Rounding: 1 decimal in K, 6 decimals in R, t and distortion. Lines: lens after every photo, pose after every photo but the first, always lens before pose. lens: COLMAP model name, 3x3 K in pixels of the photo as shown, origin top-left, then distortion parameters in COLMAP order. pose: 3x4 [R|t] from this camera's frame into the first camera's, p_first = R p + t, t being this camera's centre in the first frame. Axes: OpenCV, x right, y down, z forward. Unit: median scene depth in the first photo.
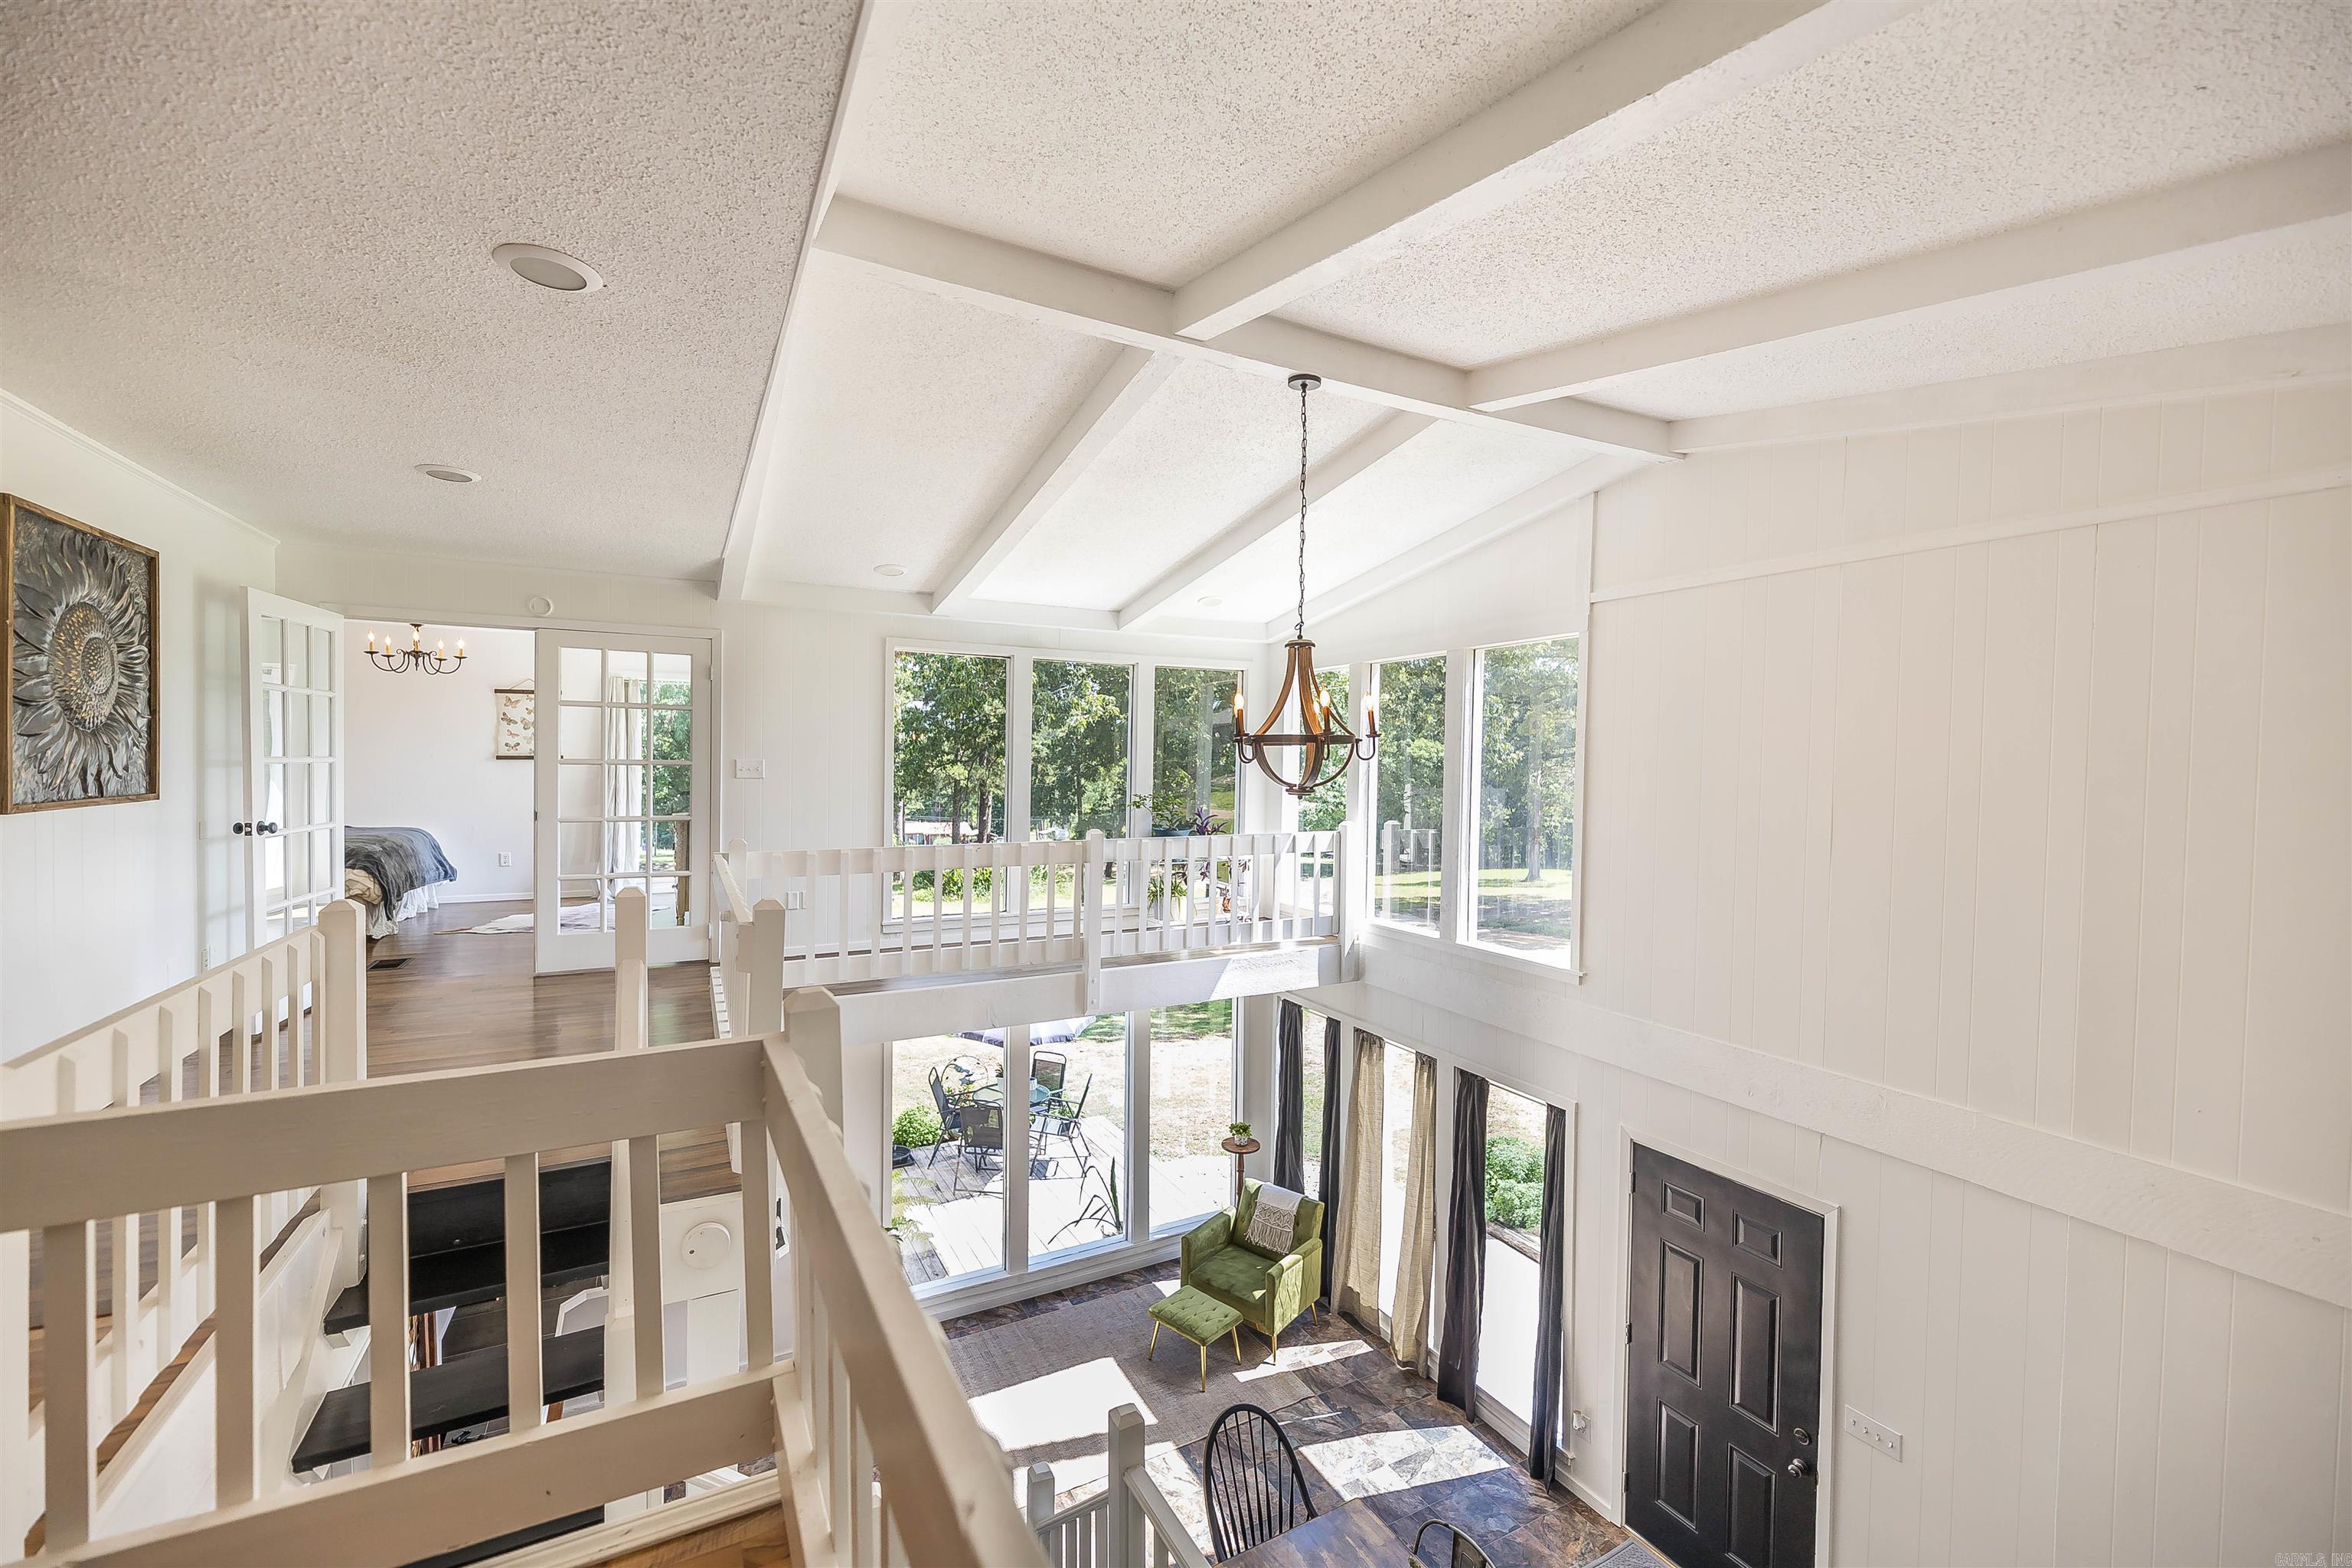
lens RADIAL K [[946.6, 0, 1170.7], [0, 946.6, 778.8], [0, 0, 1]] dist [-0.004135, -0.000831]
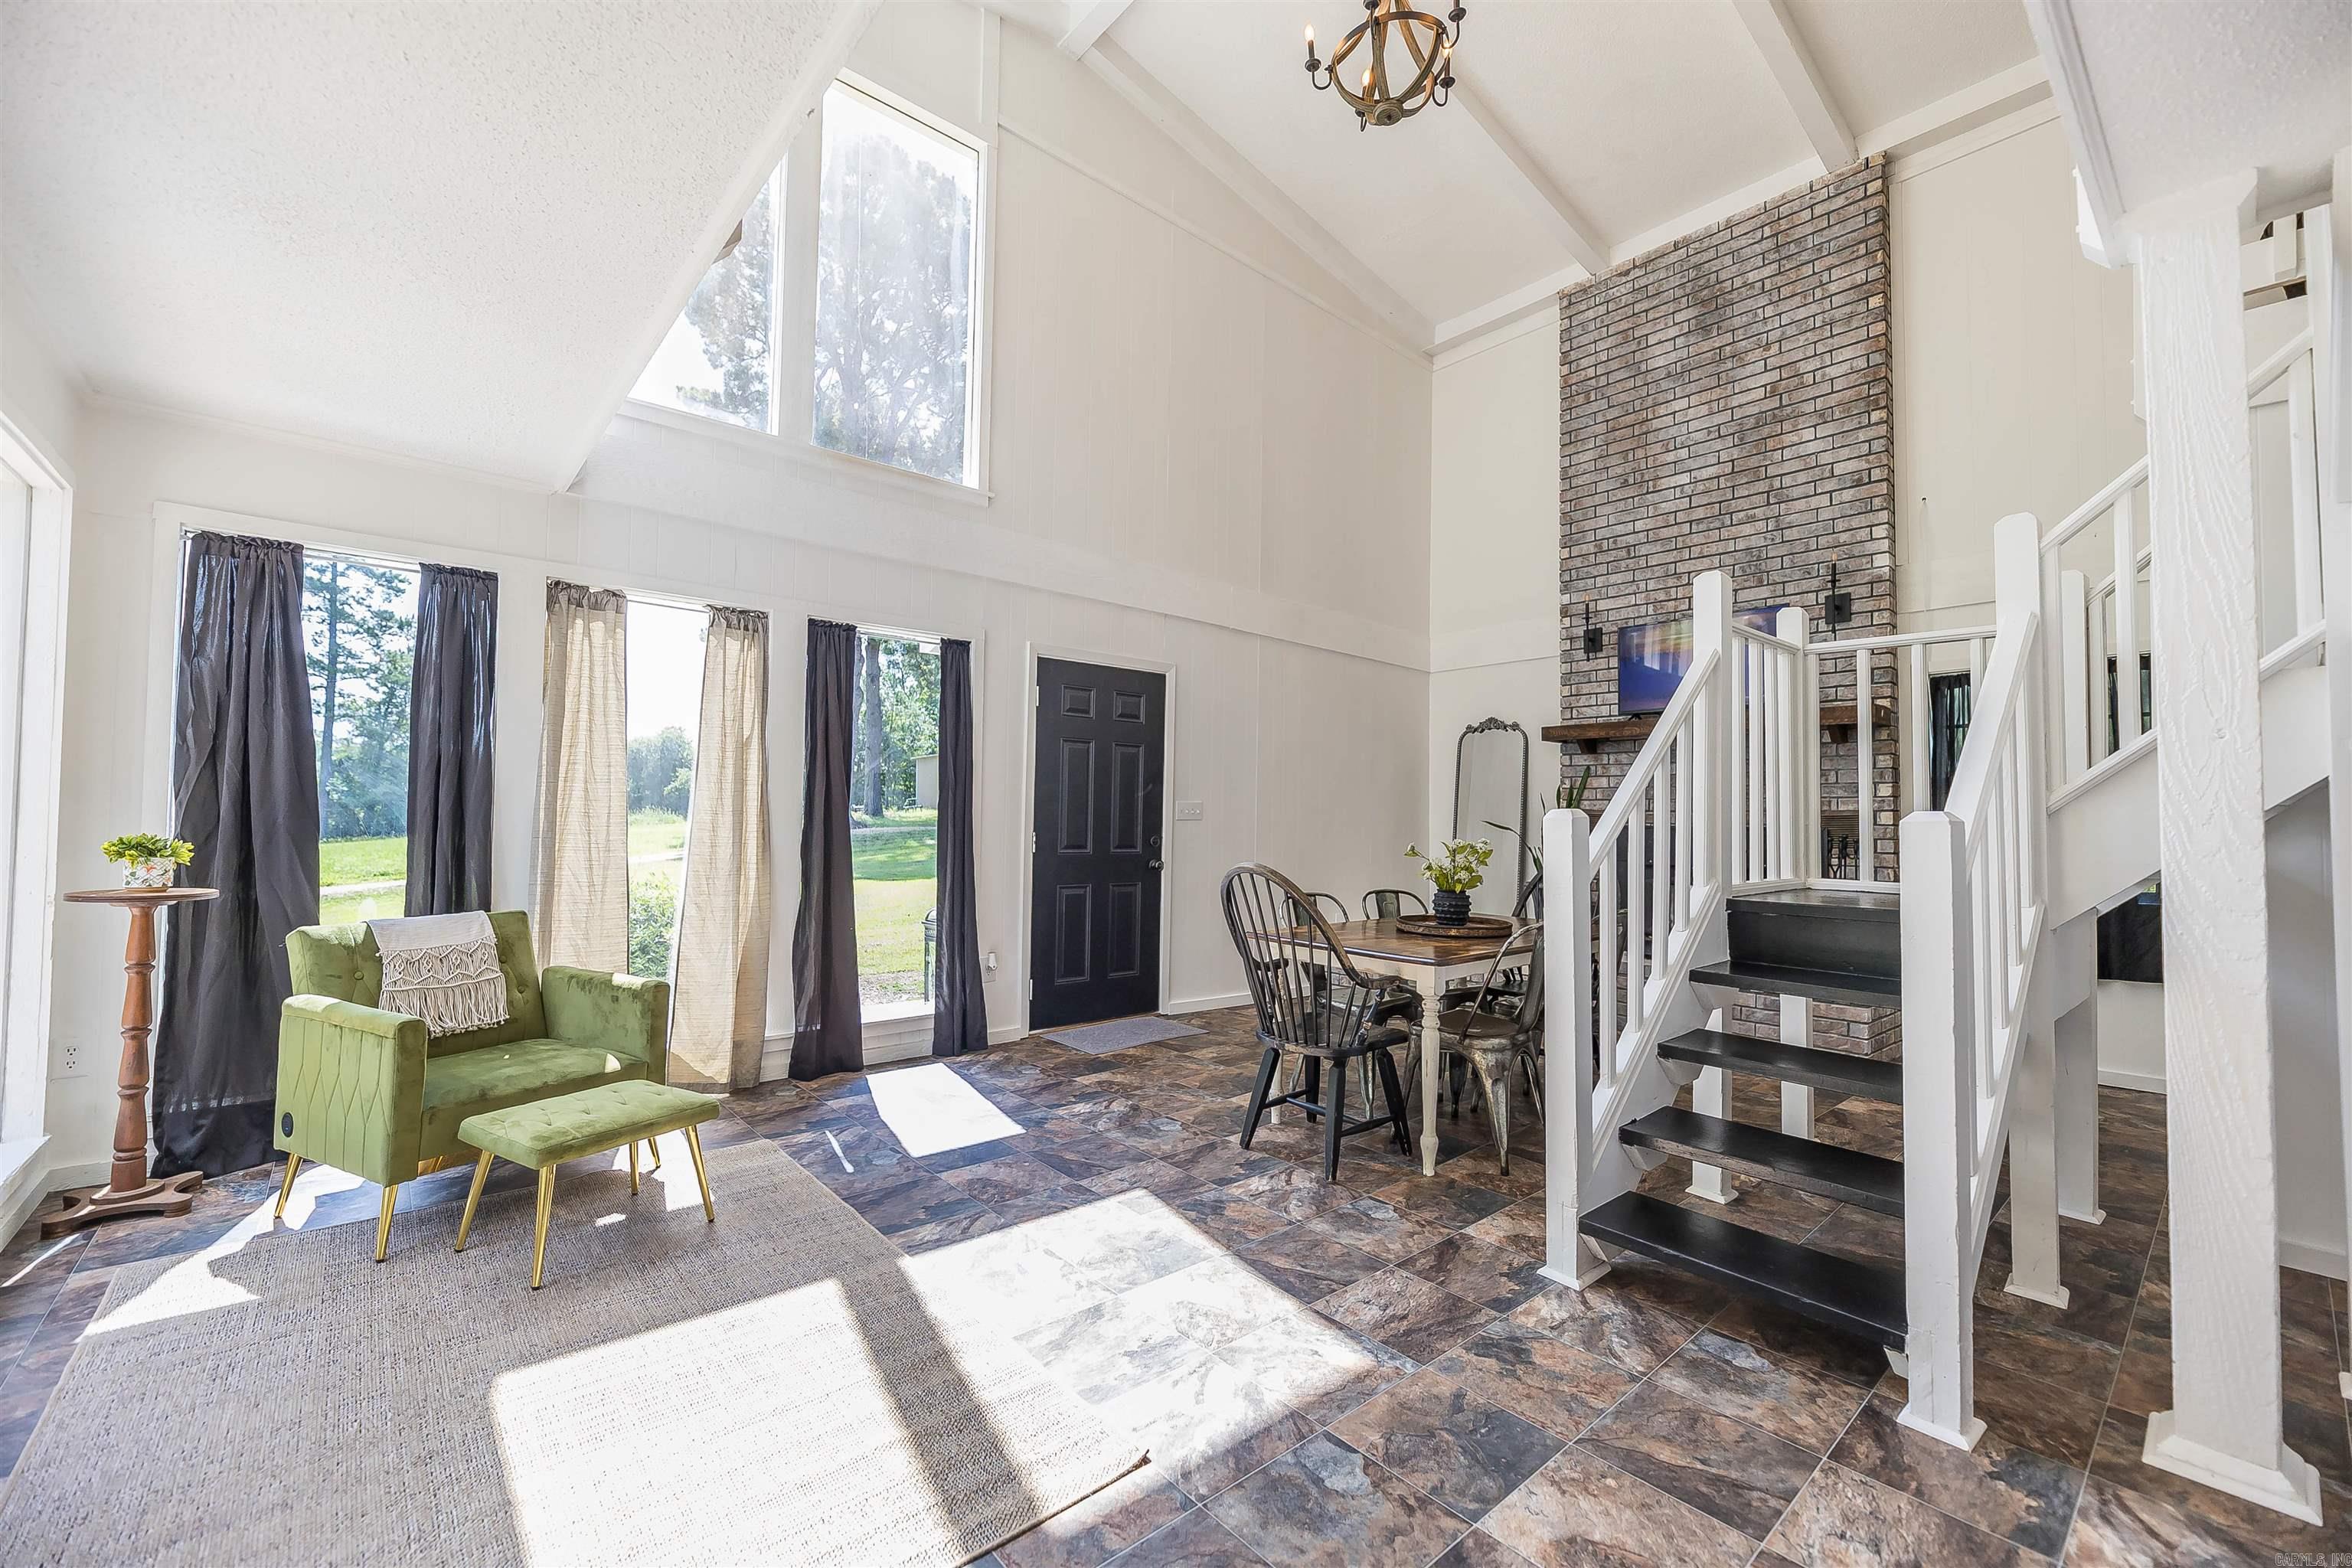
lens RADIAL K [[946.6, 0, 1170.1], [0, 946.6, 792.8], [0, 0, 1]] dist [-0.004135, -0.000831]
pose [[-0.251456, 0.019915, 0.967664, -0.437308], [-0.001639, 0.999778, -0.021002, 0.427438], [-0.967867, -0.006867, -0.251367, 0.857551]]
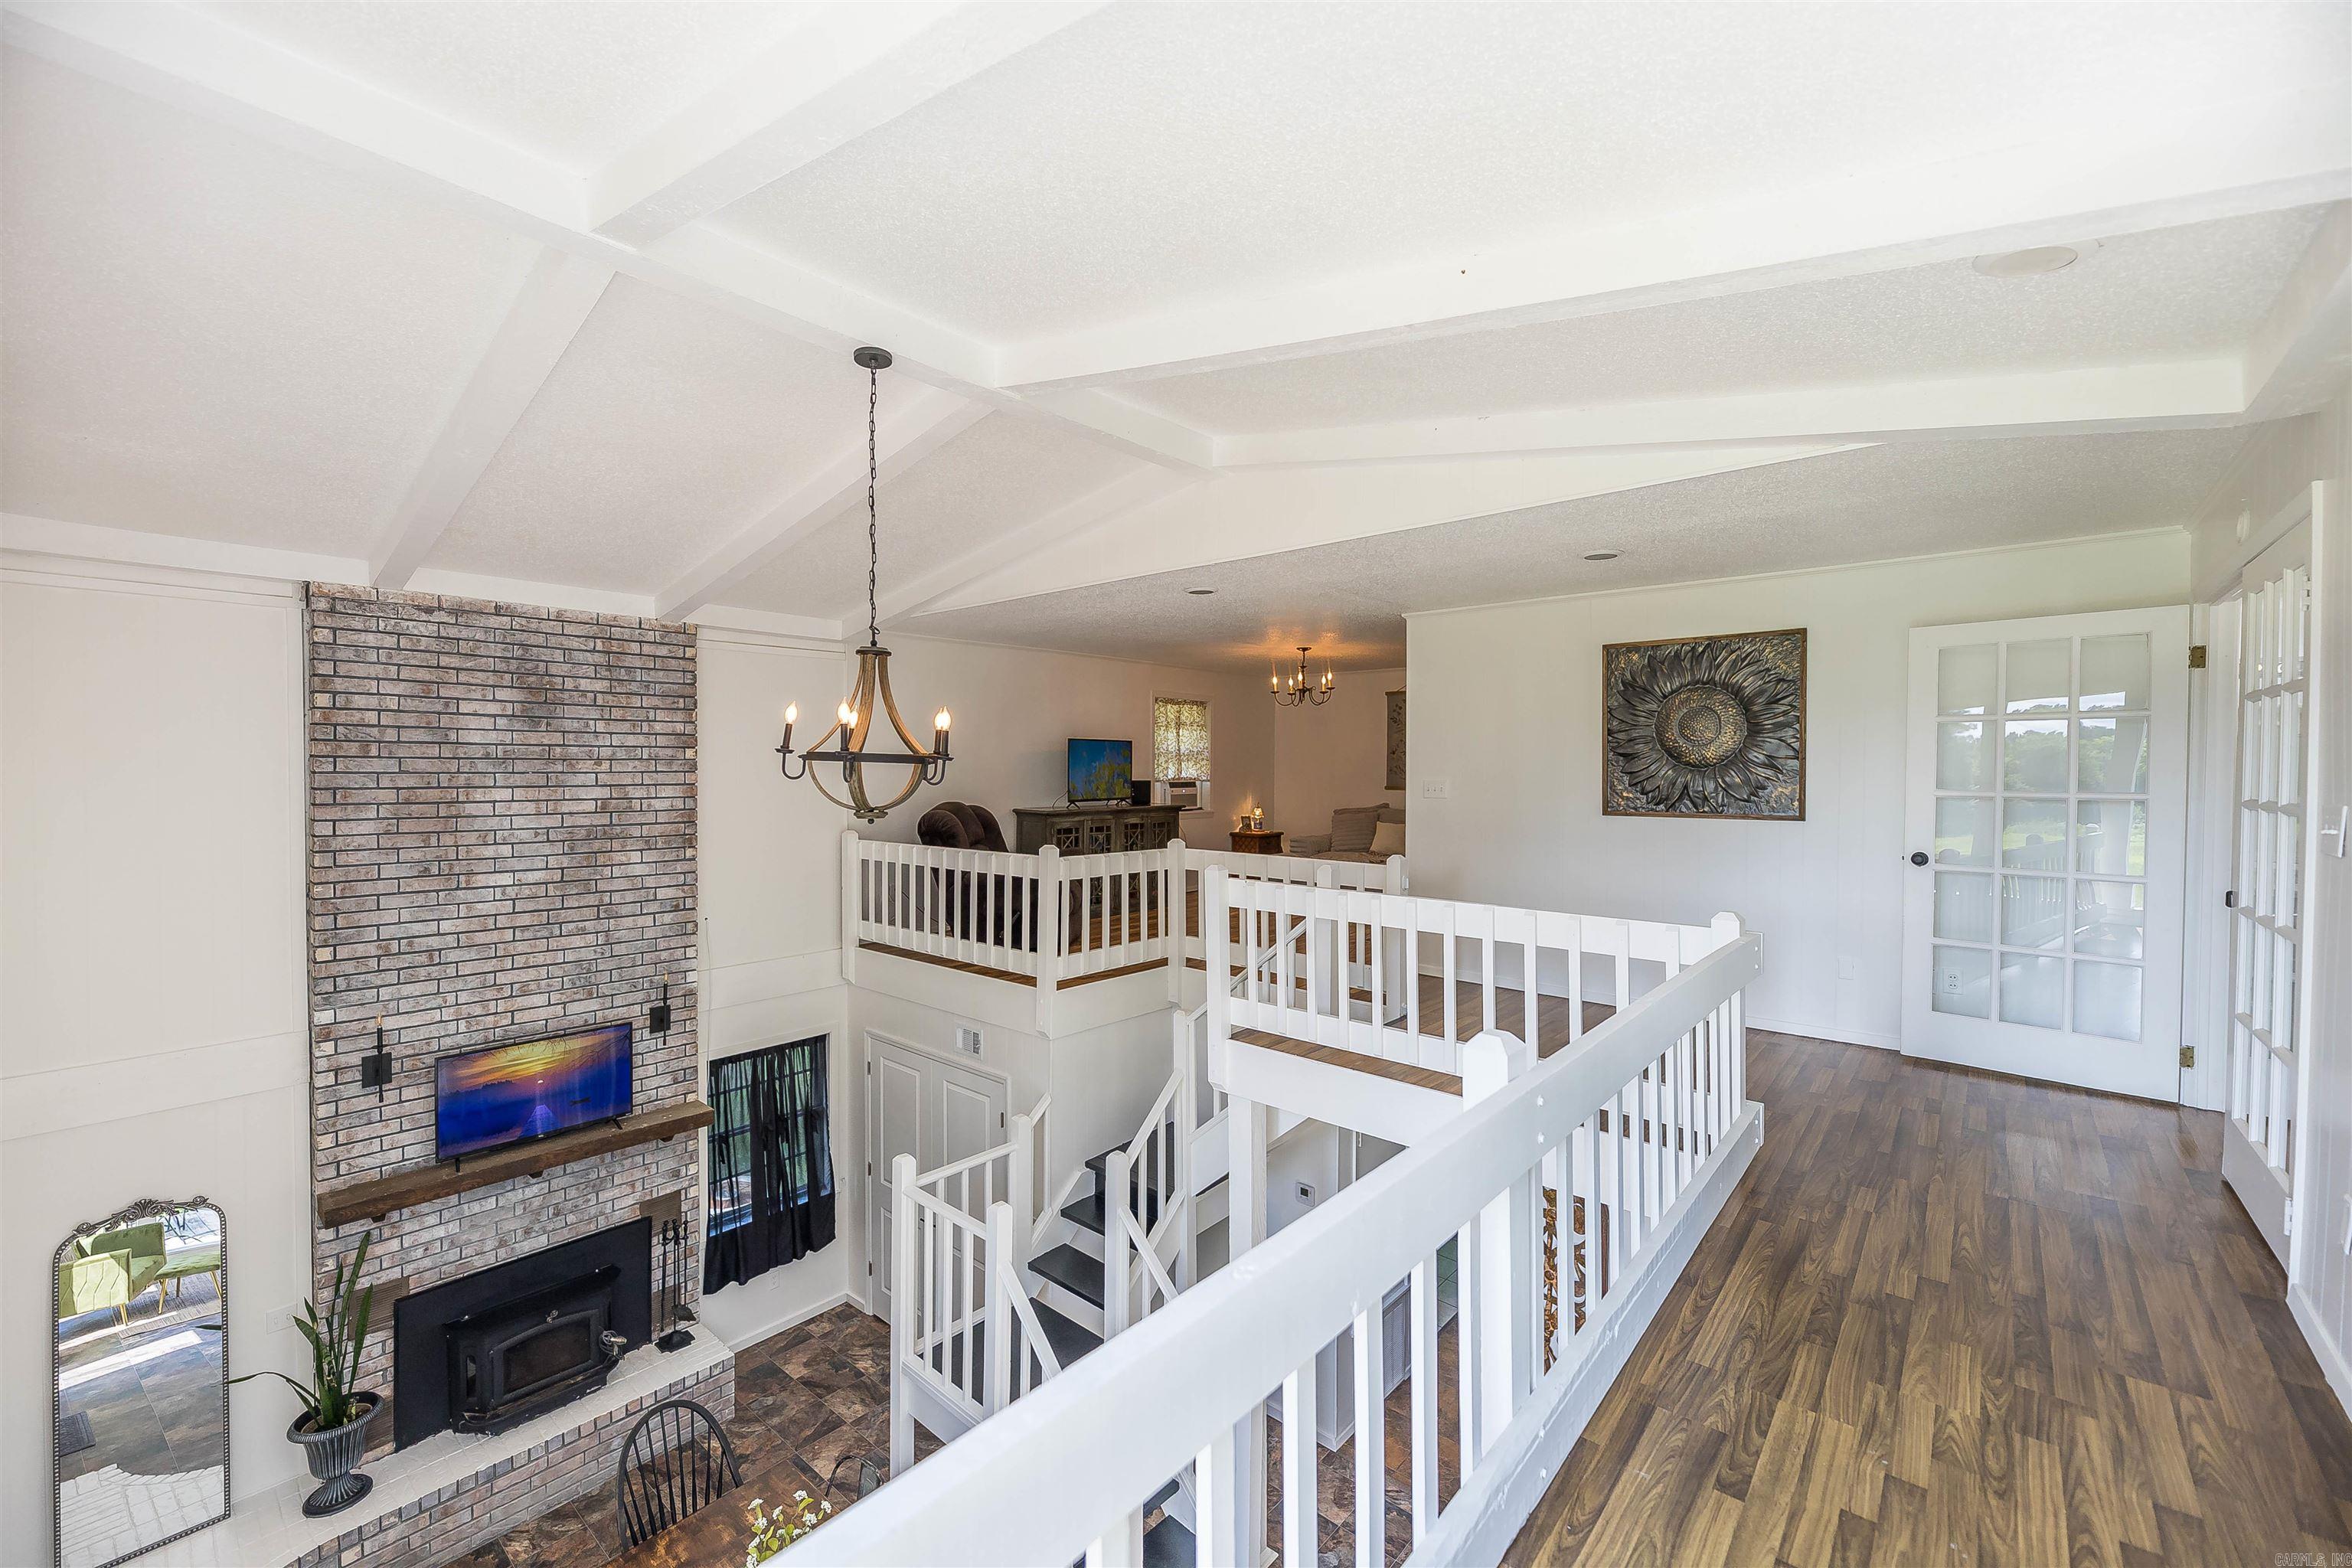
lens RADIAL K [[946.6, 0, 1178.1], [0, 946.6, 783.2], [0, 0, 1]] dist [-0.004135, -0.000831]
pose [[-0.919232, -0.006964, -0.393654, 0.115859], [-0.020279, 0.999354, 0.029675, -0.026171], [0.393193, 0.035261, -0.918780, 1.135230]]
